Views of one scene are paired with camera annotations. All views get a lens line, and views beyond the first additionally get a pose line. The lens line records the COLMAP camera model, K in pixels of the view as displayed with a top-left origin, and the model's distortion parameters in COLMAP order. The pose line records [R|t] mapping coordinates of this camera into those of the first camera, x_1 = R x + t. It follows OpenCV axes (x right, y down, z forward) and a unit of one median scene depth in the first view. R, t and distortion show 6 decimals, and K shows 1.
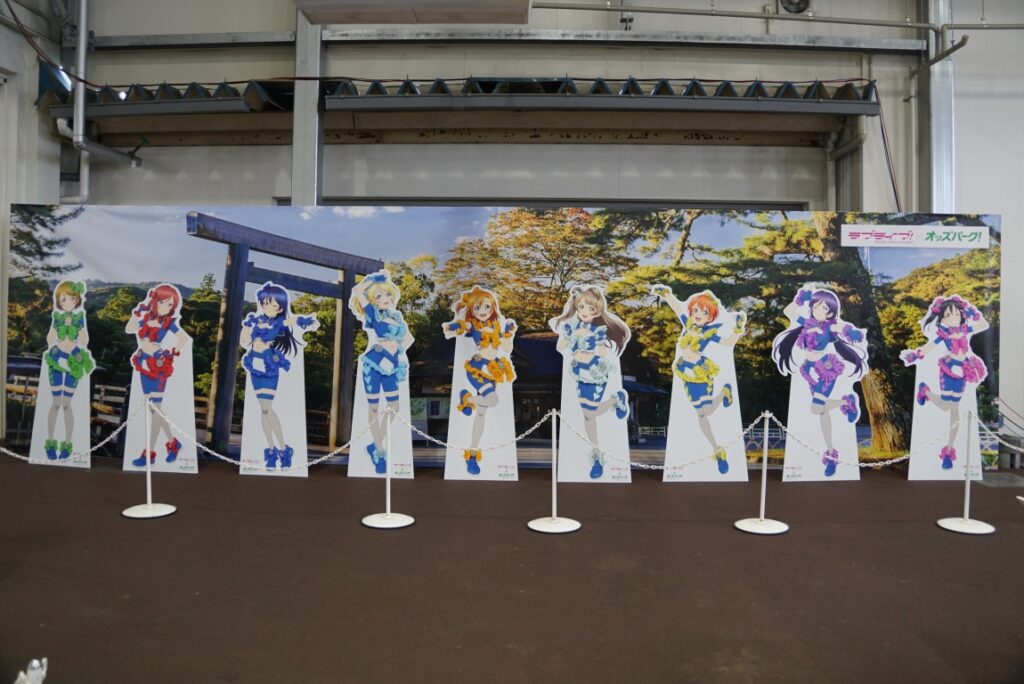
lens RADIAL K [[1020.9, 0, 516.6], [0, 1020.9, 331.7], [0, 0, 1]] dist [-0.137041, 0.000000]
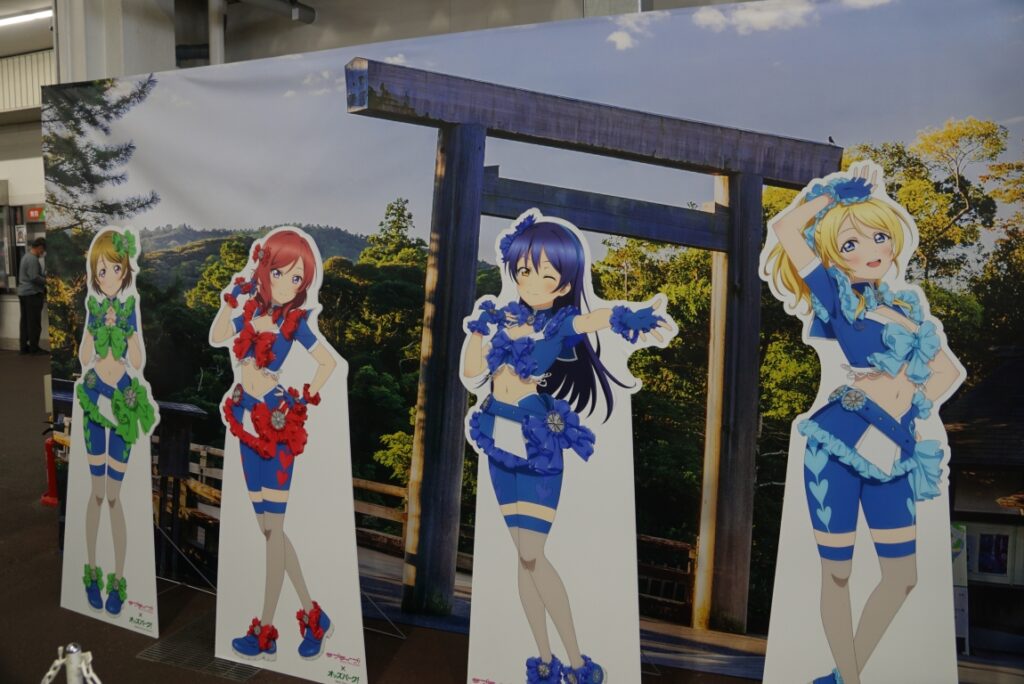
lens RADIAL K [[1020.9, 0, 512.2], [0, 1020.9, 341.9], [0, 0, 1]] dist [-0.137041, 0.000000]
pose [[0.957498, -0.005388, -0.288390, -0.139750], [0.024555, 0.997718, 0.062889, -0.024372], [0.287393, -0.067297, 0.955446, 0.618432]]
